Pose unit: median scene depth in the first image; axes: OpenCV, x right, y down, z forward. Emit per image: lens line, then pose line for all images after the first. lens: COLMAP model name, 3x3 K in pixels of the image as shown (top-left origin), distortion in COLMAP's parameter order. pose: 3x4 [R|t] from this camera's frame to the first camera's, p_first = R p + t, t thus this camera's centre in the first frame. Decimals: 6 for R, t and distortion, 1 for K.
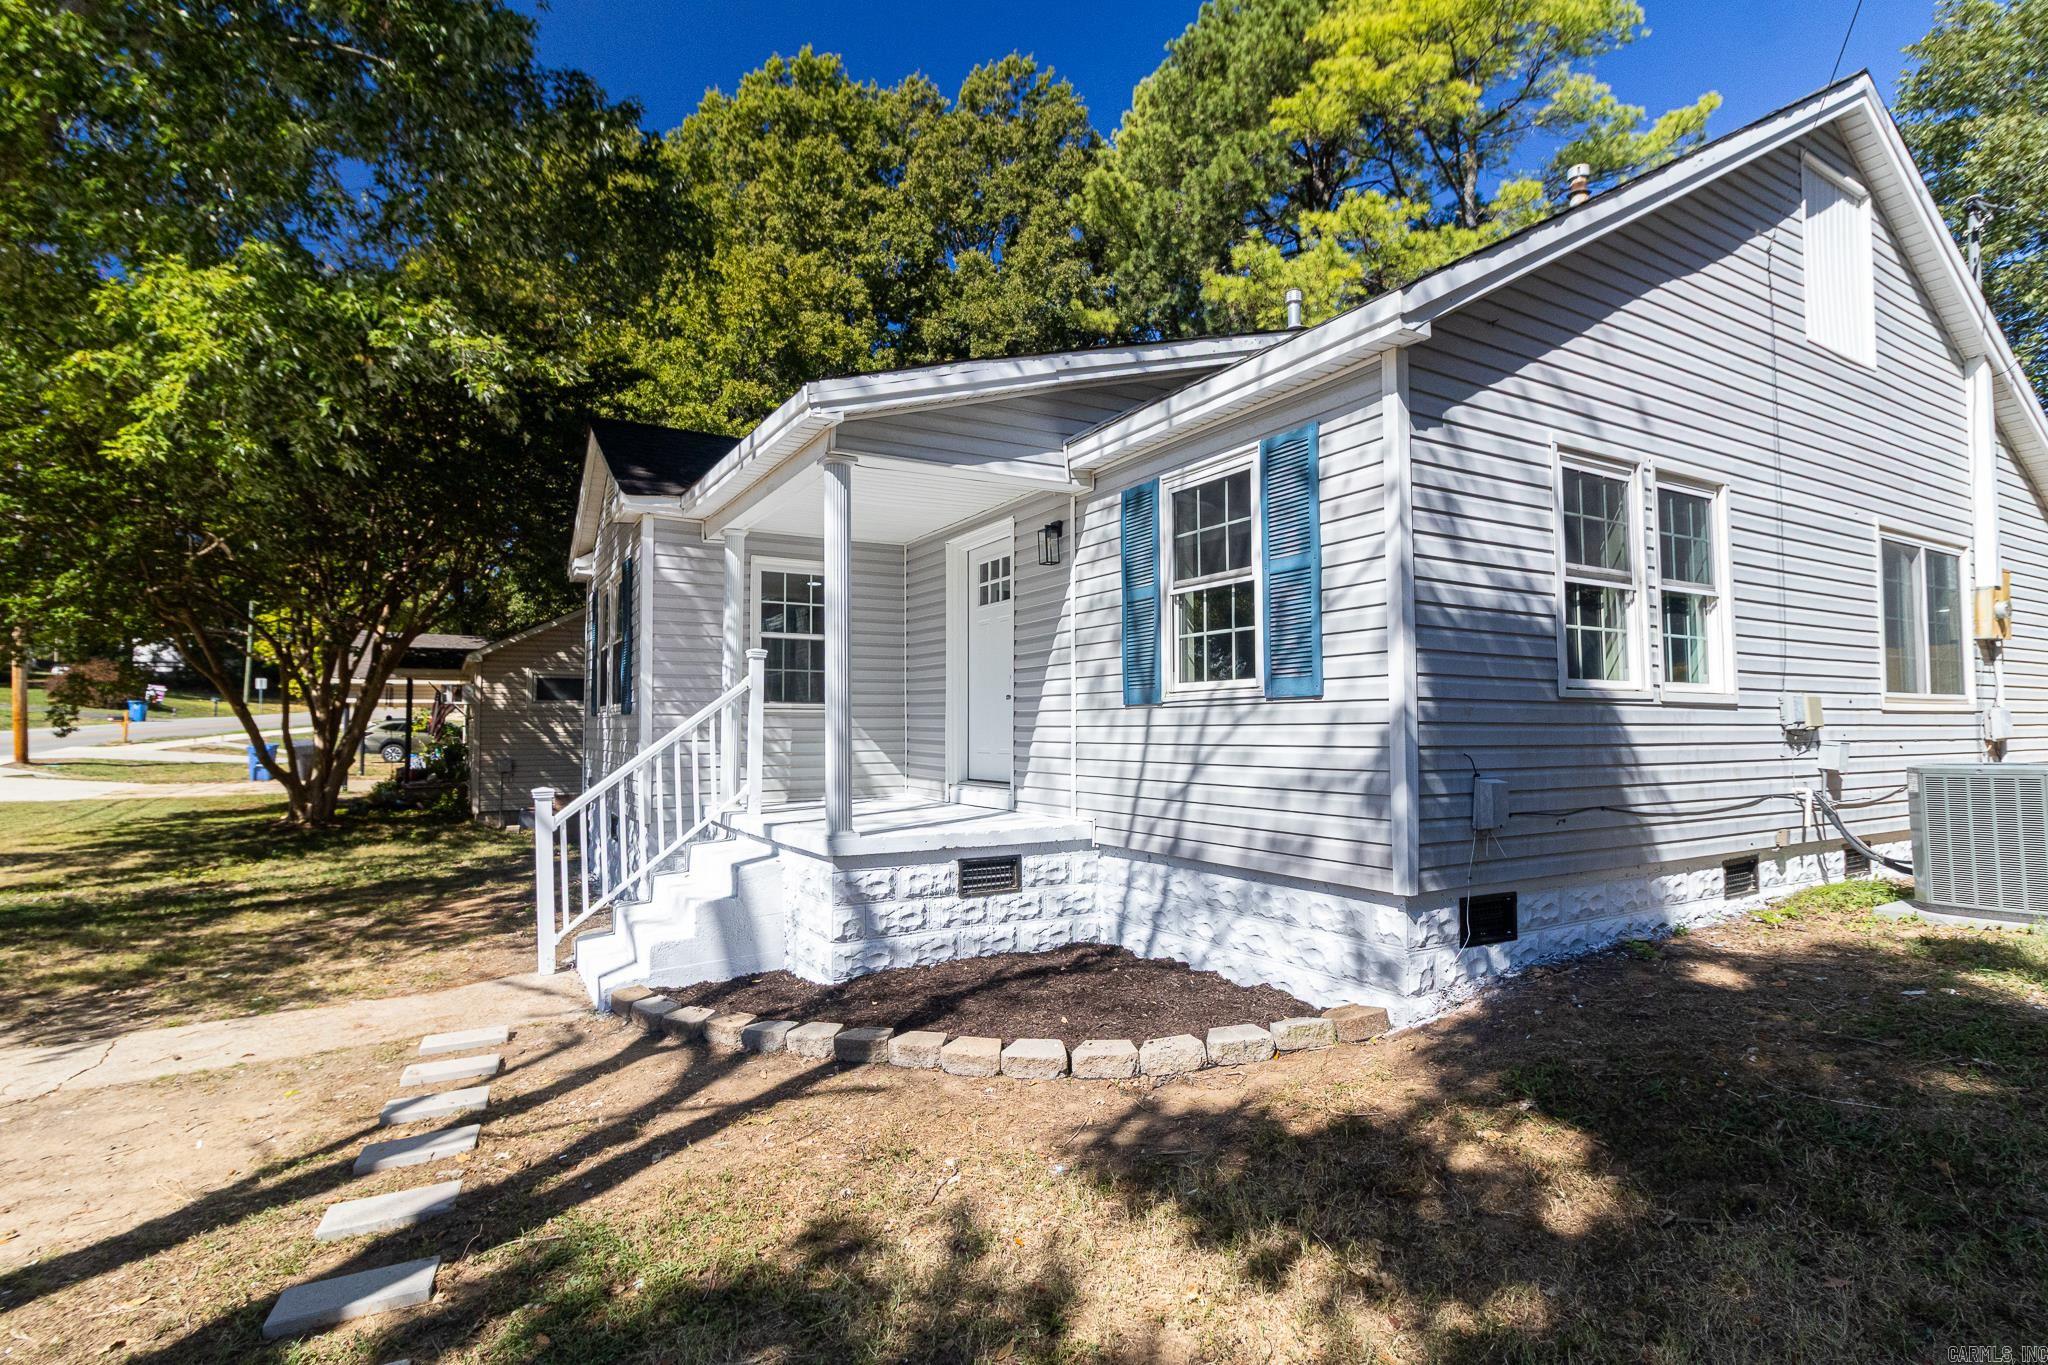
lens RADIAL K [[984.6, 0, 923.3], [0, 984.6, 685.9], [0, 0, 1]] dist [-0.002376, -0.000304]
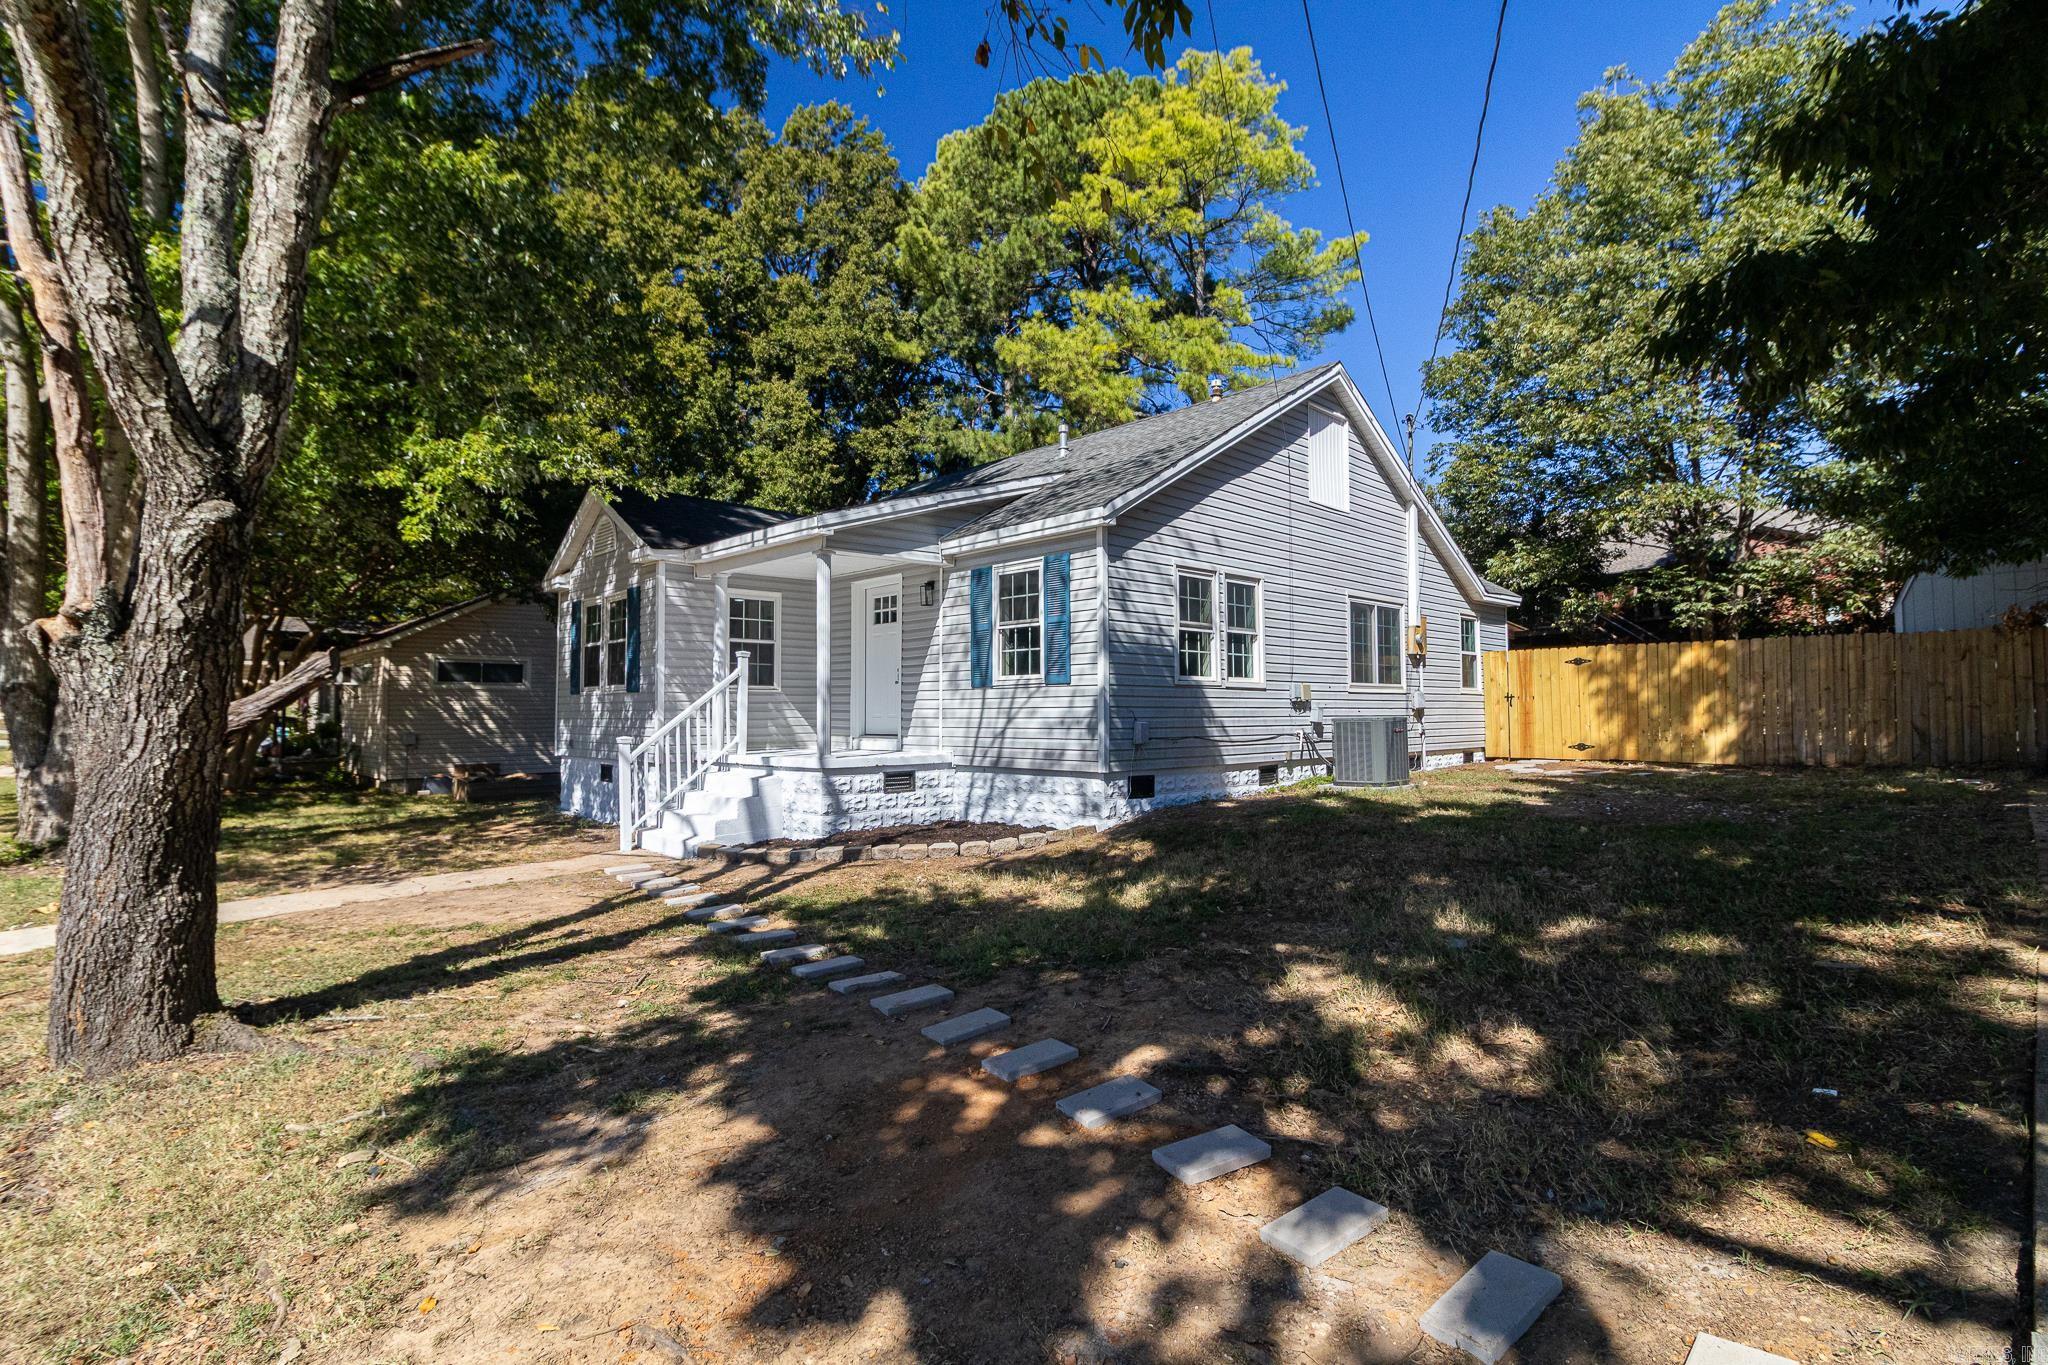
lens RADIAL K [[941.8, 0, 1028.5], [0, 941.8, 667.4], [0, 0, 1]] dist [-0.000739, 0.000657]
pose [[0.948663, 0.011329, 0.316084, -0.251167], [-0.010684, 0.999936, -0.003776, -0.012136], [-0.316107, 0.000205, 0.948724, -0.701592]]
